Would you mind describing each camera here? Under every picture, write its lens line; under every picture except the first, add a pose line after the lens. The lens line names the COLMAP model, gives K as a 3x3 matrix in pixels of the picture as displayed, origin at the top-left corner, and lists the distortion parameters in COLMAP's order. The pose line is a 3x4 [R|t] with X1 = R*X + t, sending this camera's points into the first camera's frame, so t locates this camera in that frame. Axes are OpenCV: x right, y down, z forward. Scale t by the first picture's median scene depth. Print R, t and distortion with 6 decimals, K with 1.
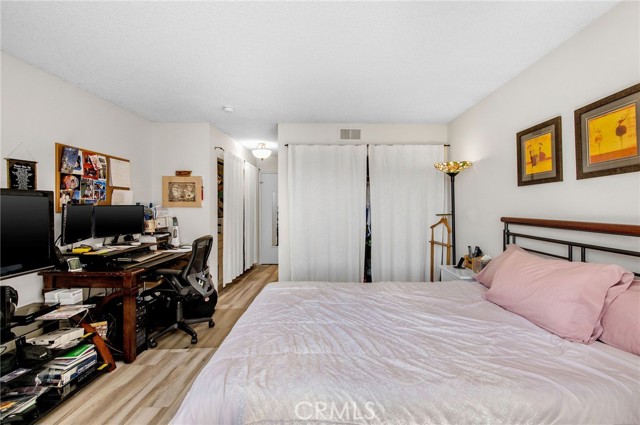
lens RADIAL K [[288.1, 0, 320.3], [0, 288.1, 208.8], [0, 0, 1]] dist [0.004133, -0.000287]
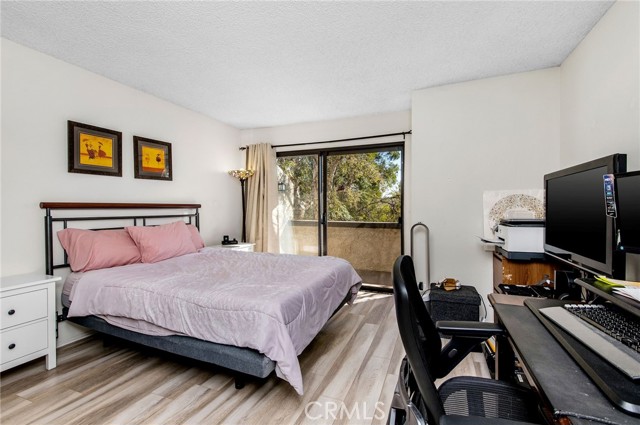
lens RADIAL K [[288.1, 0, 319.6], [0, 288.1, 208.9], [0, 0, 1]] dist [0.004133, -0.000287]
pose [[-0.930763, 0.012436, 0.365411, -0.576609], [0.016770, 0.999822, 0.008690, 0.065474], [-0.365238, 0.014217, -0.930806, 1.794553]]
